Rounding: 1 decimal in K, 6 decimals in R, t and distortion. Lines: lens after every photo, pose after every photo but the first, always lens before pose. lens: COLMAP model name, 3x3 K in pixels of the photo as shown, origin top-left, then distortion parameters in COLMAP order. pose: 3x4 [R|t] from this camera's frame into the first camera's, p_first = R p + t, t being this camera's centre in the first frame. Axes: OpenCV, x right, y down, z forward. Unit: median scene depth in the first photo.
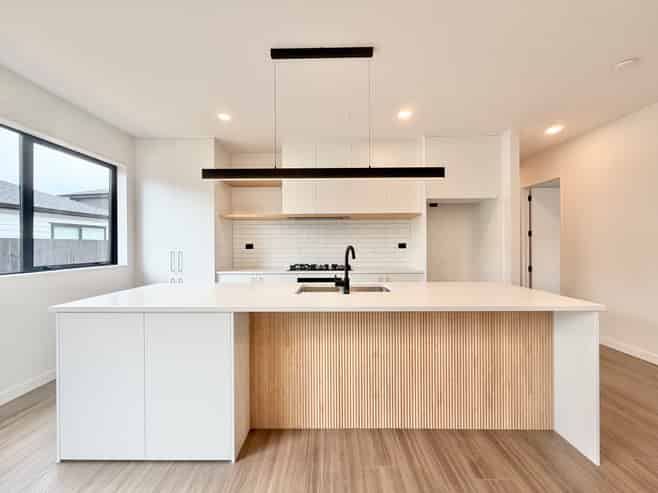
lens RADIAL K [[262.7, 0, 329.0], [0, 262.7, 246.5], [0, 0, 1]] dist [-0.000207, -0.000008]
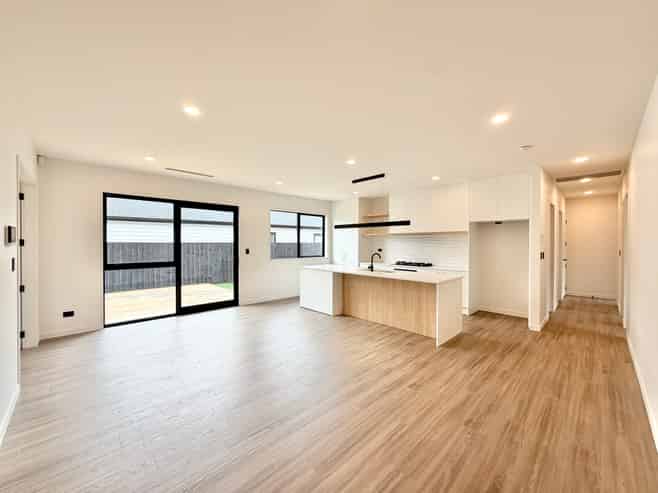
lens RADIAL K [[262.7, 0, 329.0], [0, 262.7, 246.5], [0, 0, 1]] dist [-0.000207, -0.000008]
pose [[0.701735, 0.018209, -0.712205, 1.089362], [-0.012045, 0.999834, 0.013695, -0.067105], [0.712336, -0.001032, 0.701838, -0.762188]]
